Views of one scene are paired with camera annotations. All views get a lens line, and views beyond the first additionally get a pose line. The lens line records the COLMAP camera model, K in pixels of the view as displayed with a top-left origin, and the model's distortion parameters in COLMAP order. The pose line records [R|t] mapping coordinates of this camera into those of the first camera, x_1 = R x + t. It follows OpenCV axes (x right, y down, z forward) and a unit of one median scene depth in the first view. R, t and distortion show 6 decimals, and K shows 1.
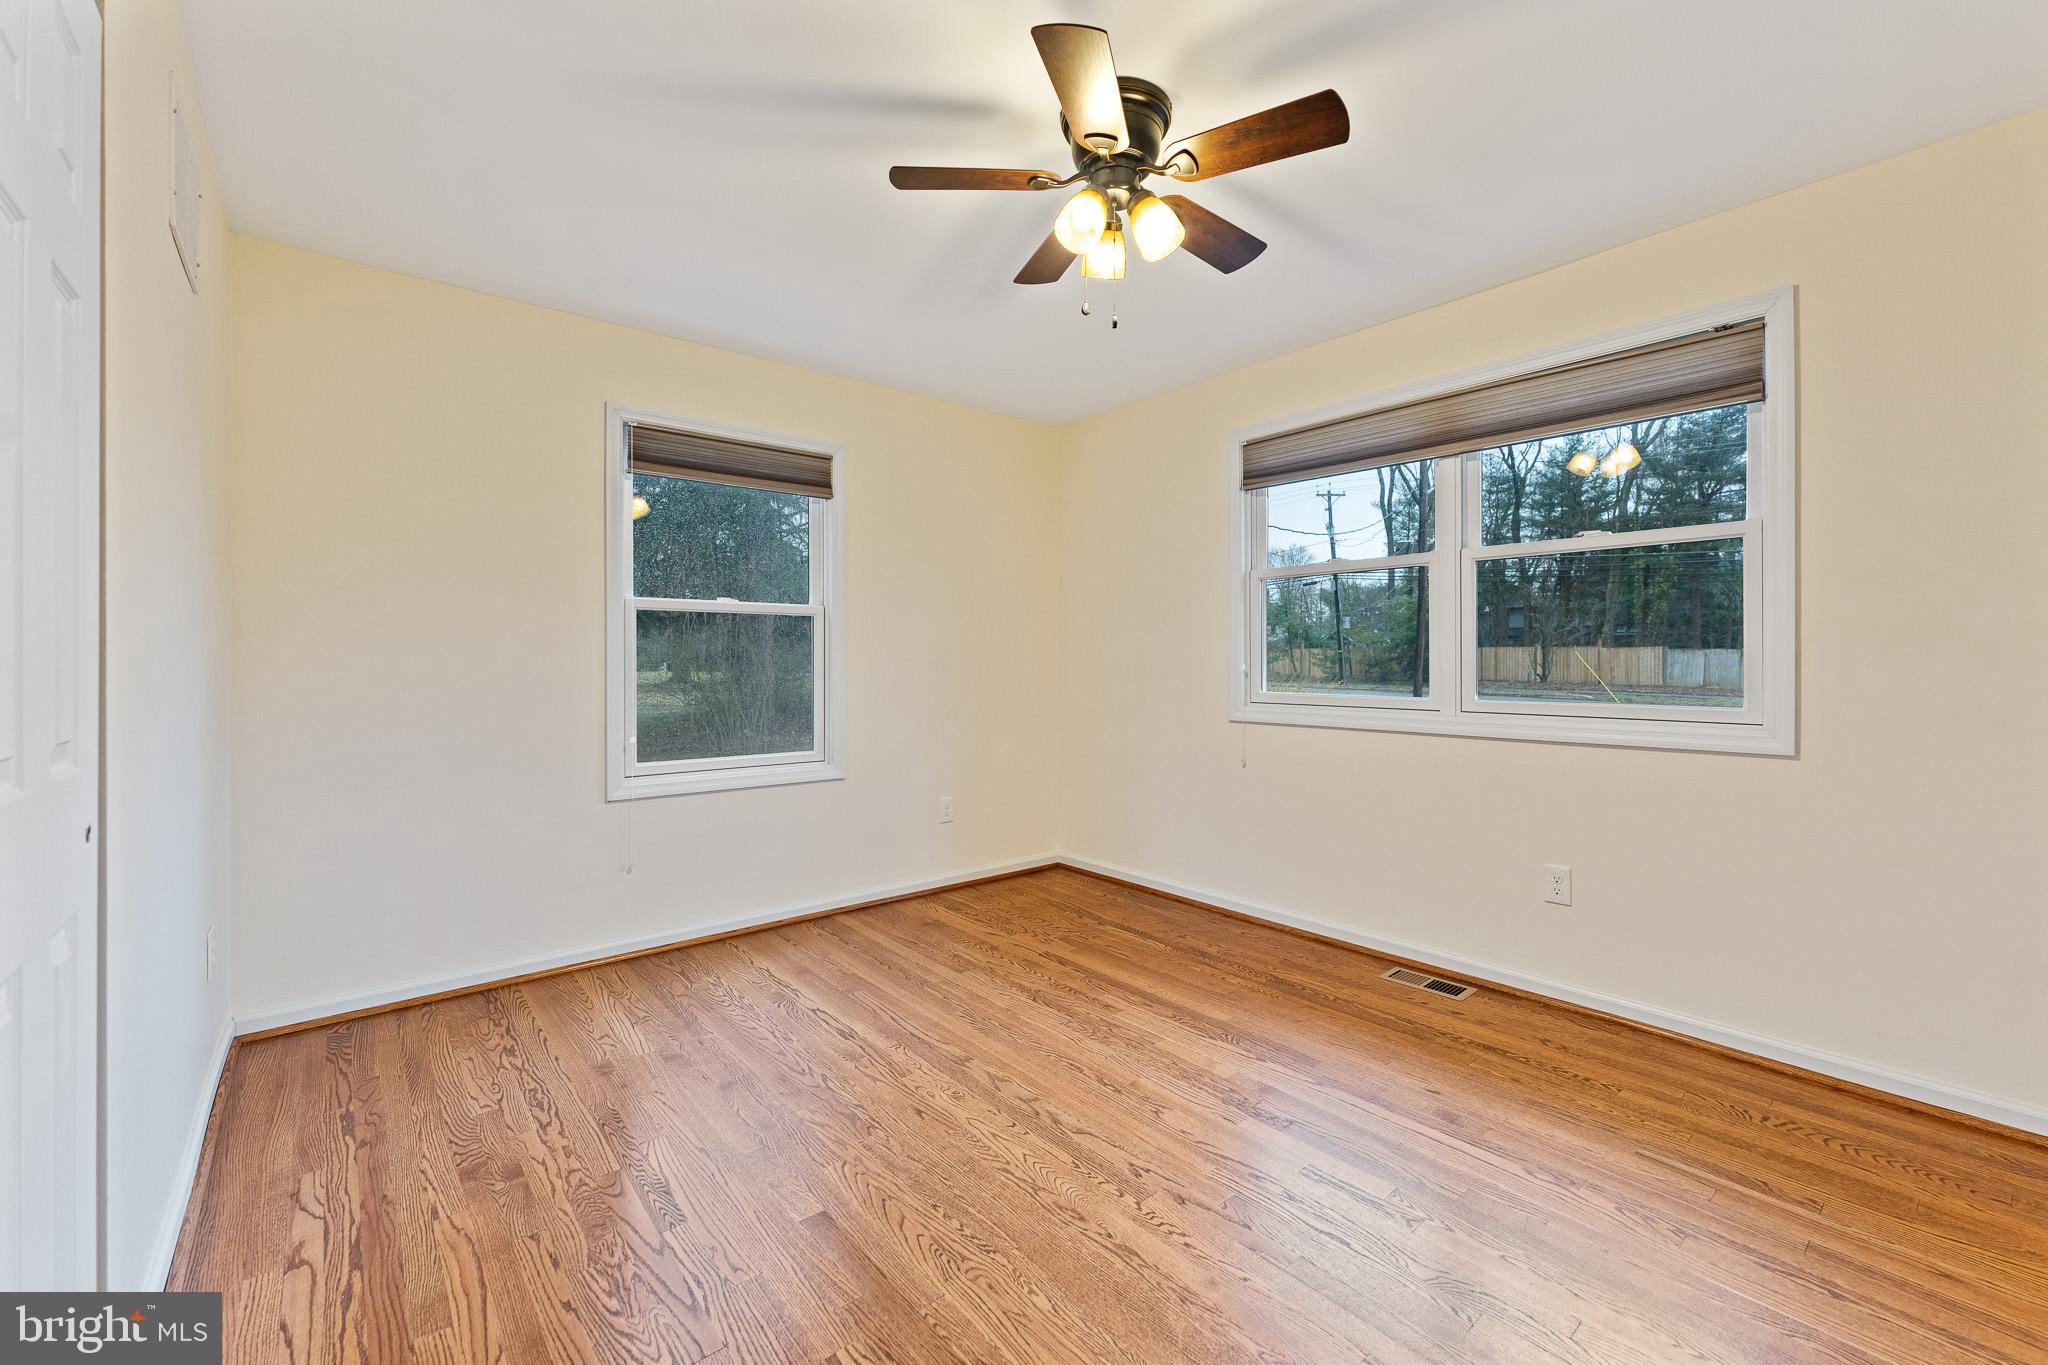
lens RADIAL K [[830.3, 0, 1061.7], [0, 830.3, 661.5], [0, 0, 1]] dist [-0.000318, -0.000163]
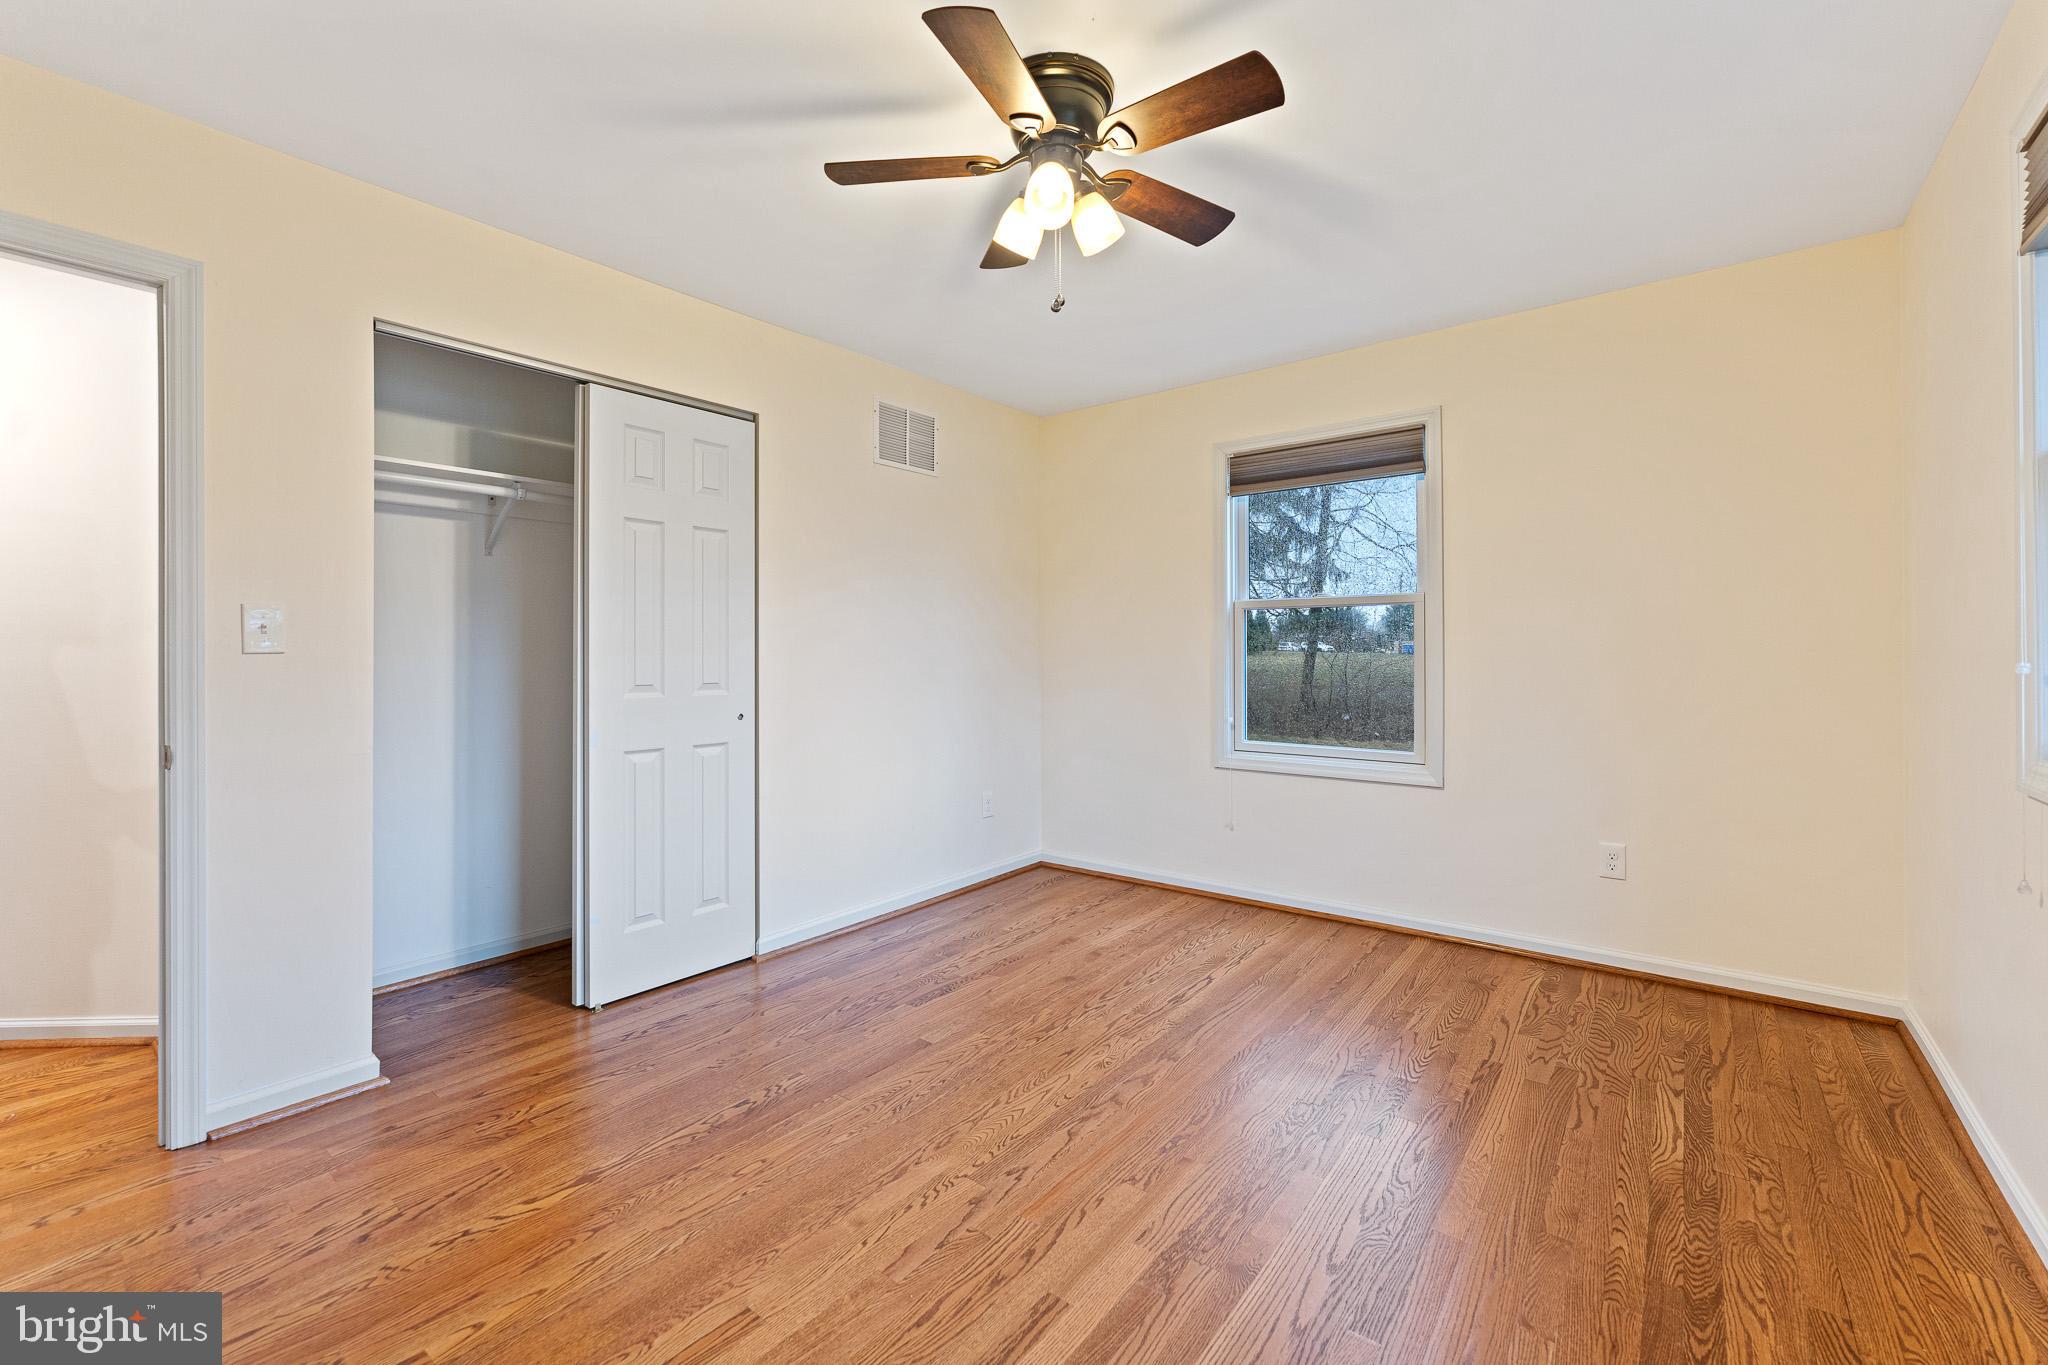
lens RADIAL K [[853.6, 0, 1033.7], [0, 853.6, 648.5], [0, 0, 1]] dist [-0.003056, -0.000116]
pose [[0.194491, -0.003190, -0.980899, 0.642489], [0.001296, 0.999995, -0.002995, -0.004101], [0.980903, -0.000689, 0.194494, 0.484230]]
